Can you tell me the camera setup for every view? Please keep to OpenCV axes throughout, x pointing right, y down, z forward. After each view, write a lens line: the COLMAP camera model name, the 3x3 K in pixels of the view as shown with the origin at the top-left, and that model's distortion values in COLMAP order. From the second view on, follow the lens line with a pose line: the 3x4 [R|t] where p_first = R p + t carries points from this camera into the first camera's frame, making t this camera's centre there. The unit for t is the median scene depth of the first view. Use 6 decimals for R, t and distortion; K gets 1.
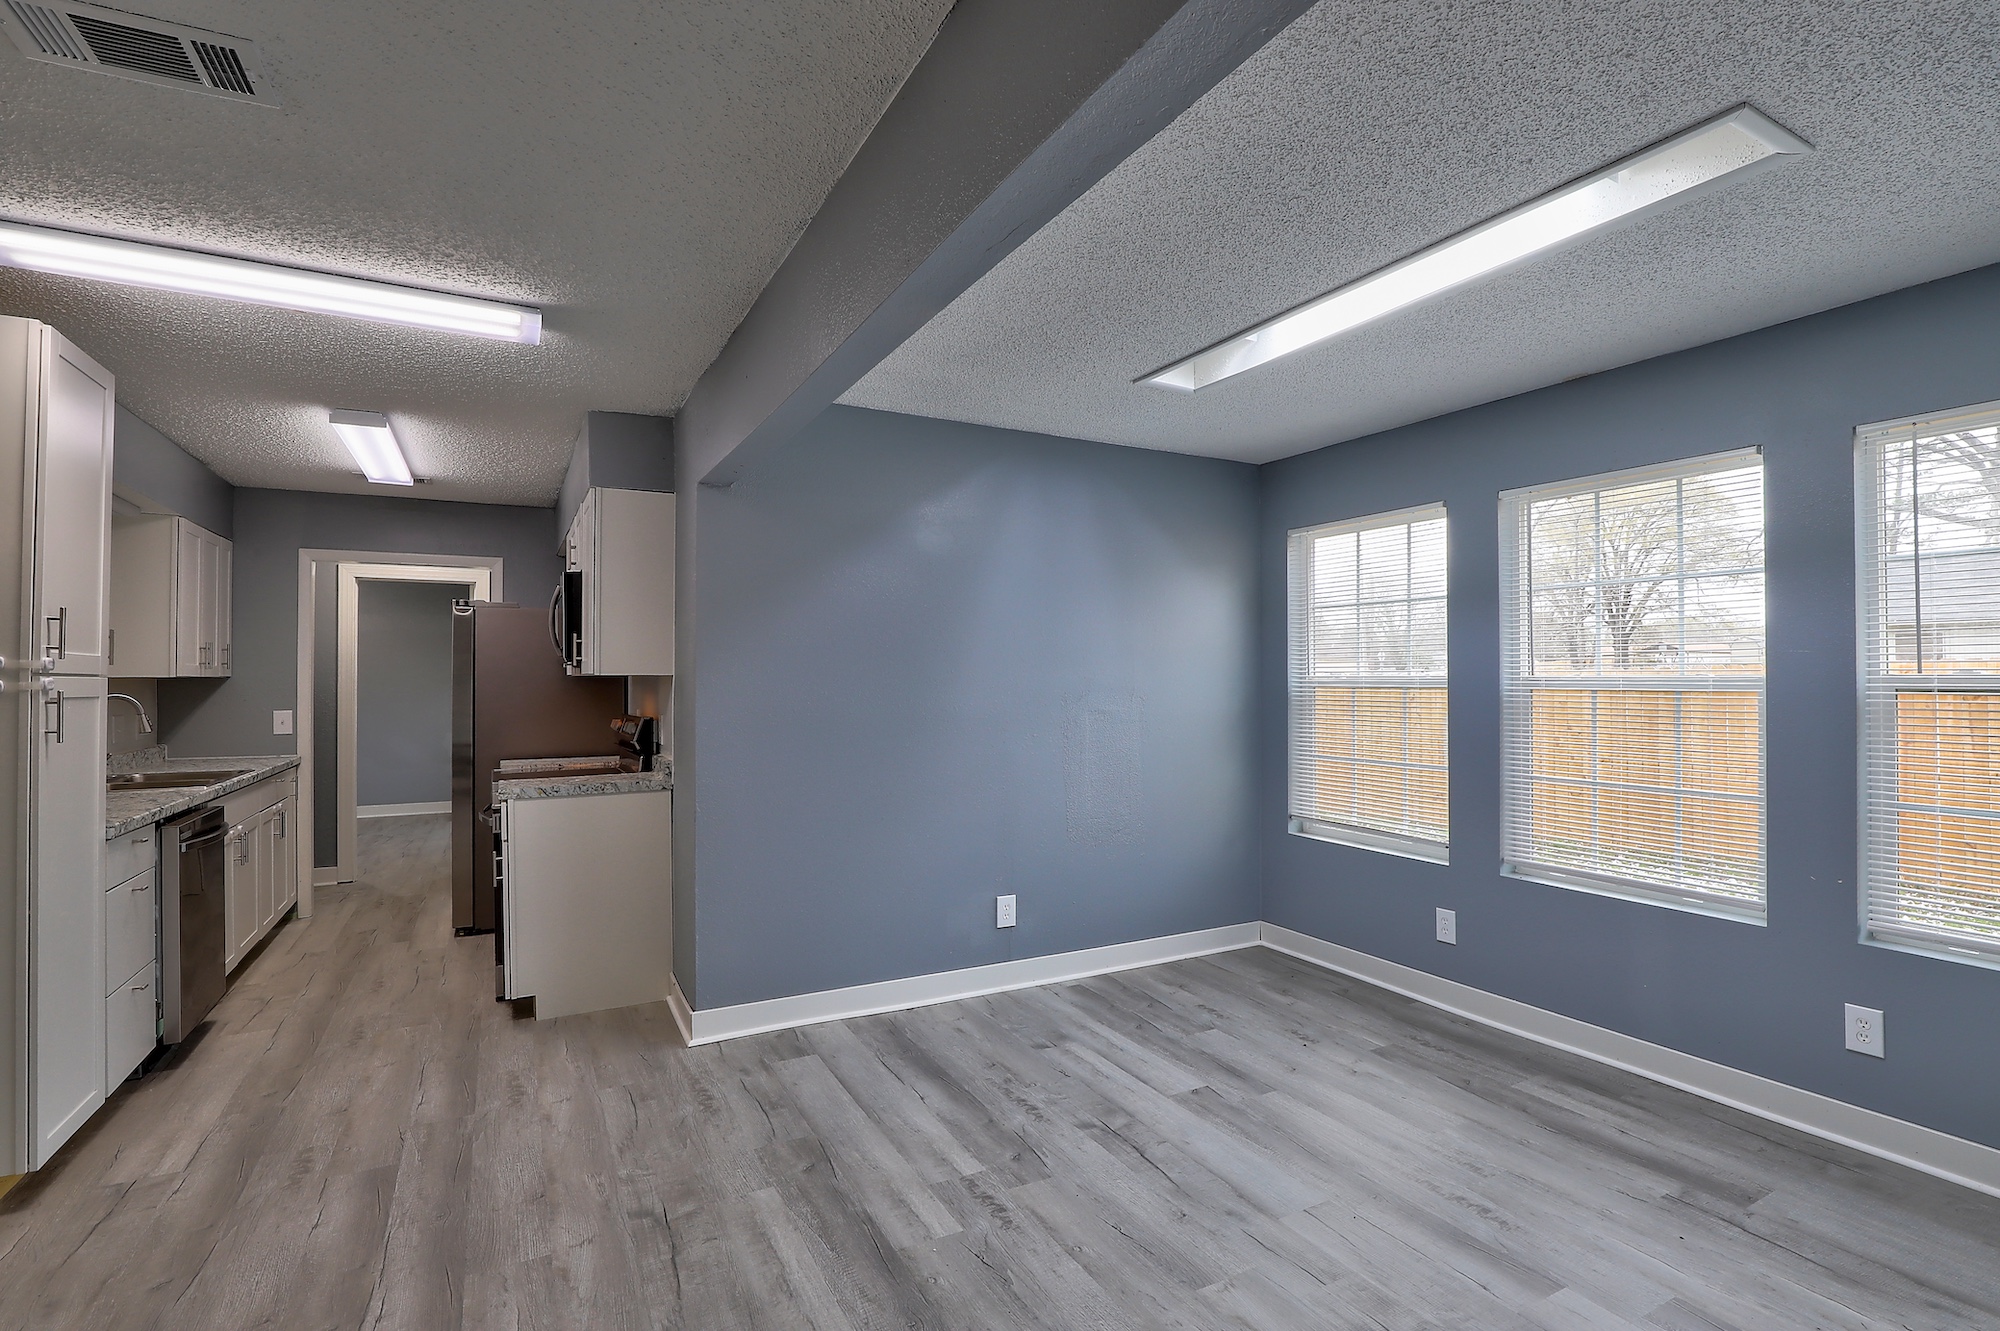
lens RADIAL K [[982.7, 0, 1000.0], [0, 982.7, 665.5], [0, 0, 1]] dist [-0.019928, 0.001207]
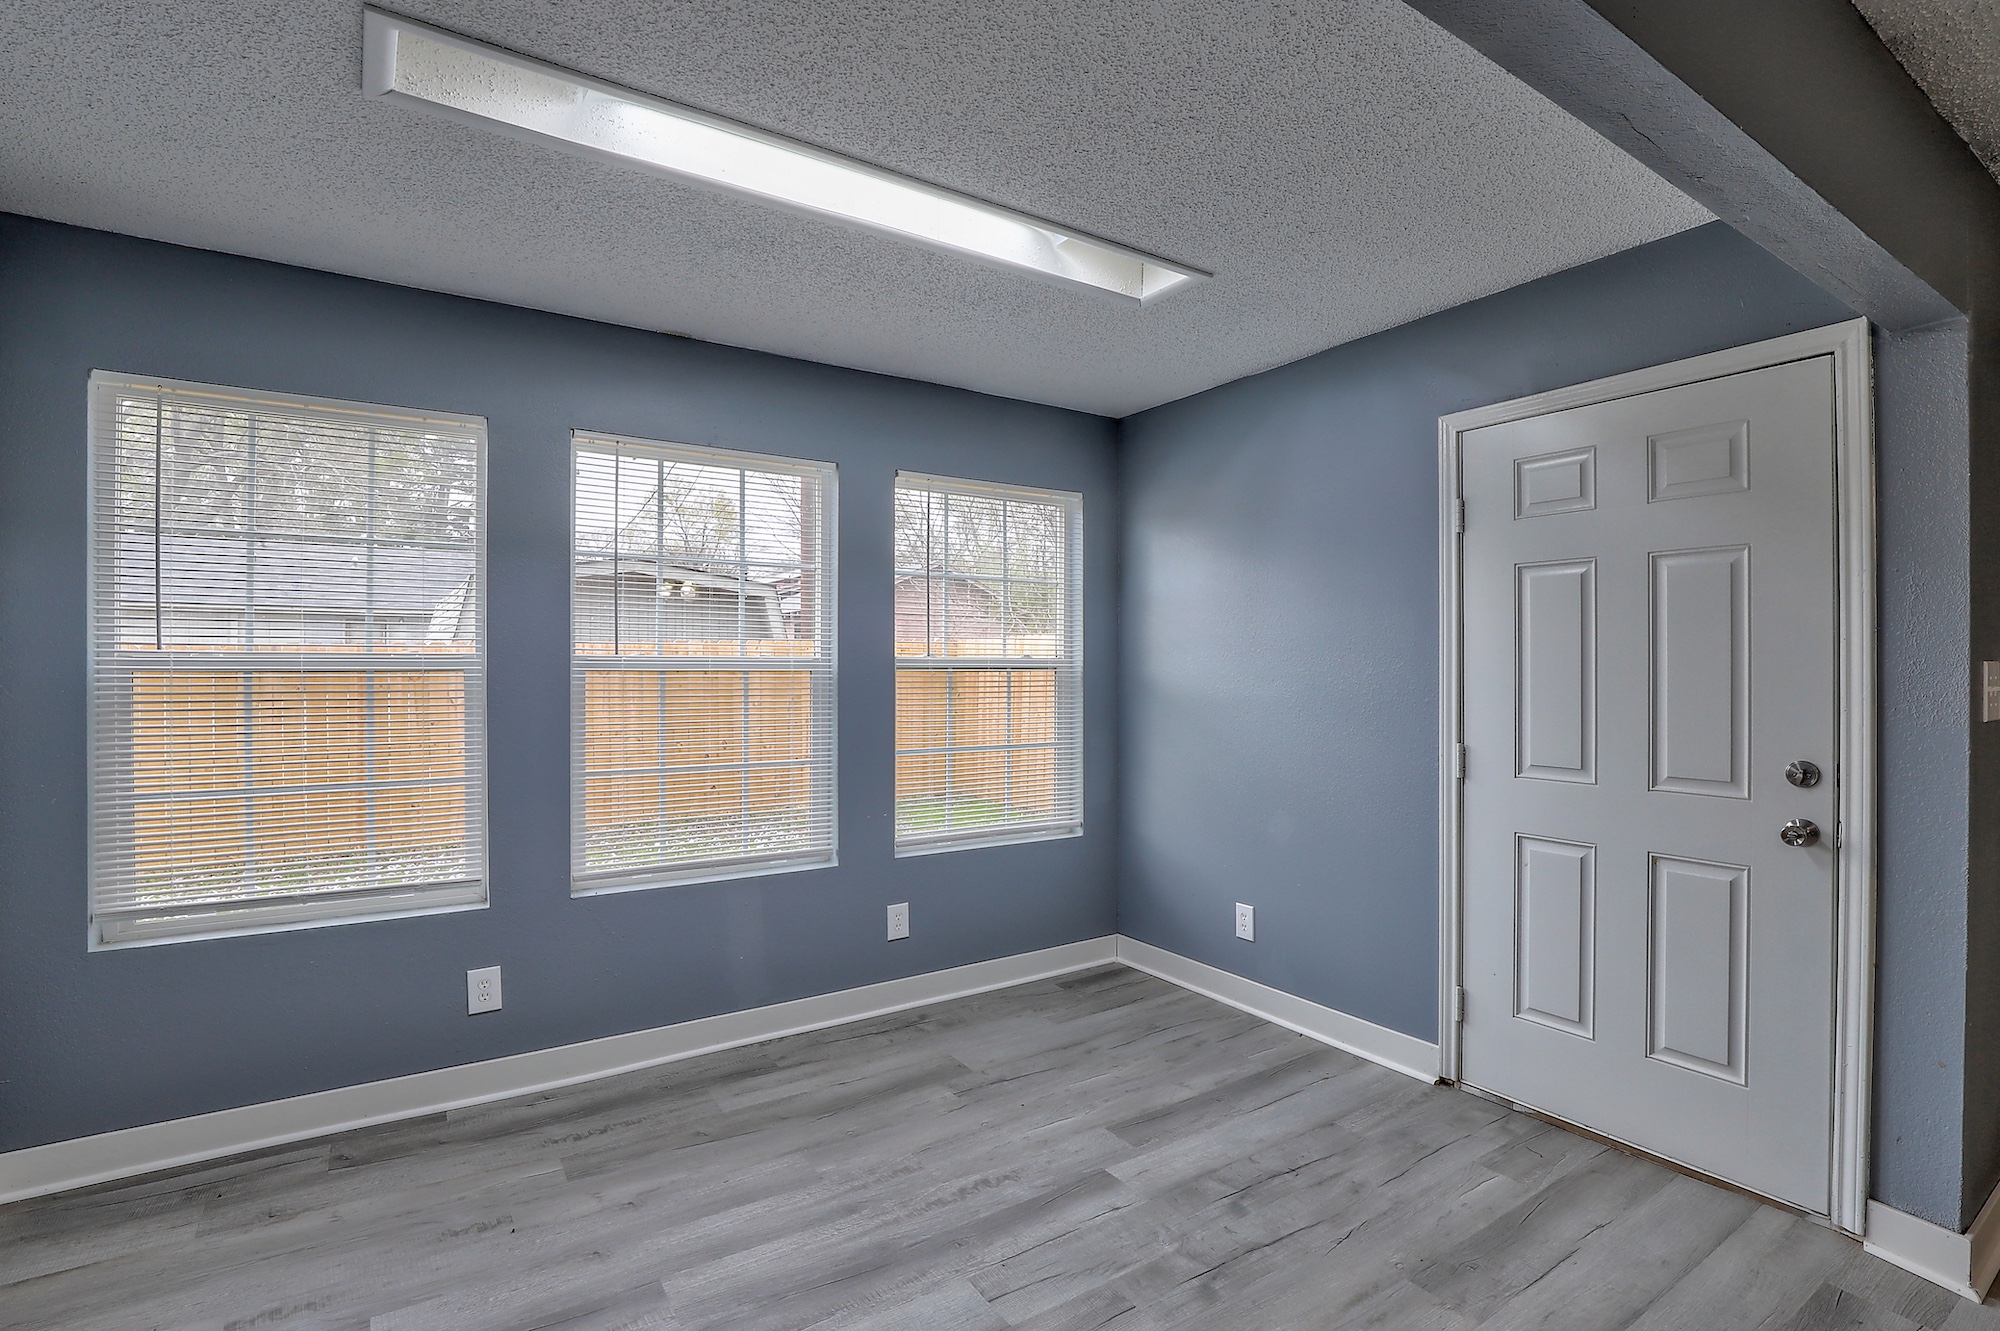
lens RADIAL K [[982.7, 0, 1000.0], [0, 982.7, 665.5], [0, 0, 1]] dist [-0.019928, 0.001207]
pose [[-0.127690, -0.005729, 0.991798, -0.401738], [-0.021836, 0.999757, 0.002963, 0.011375], [-0.991574, -0.021278, -0.127784, 0.873261]]
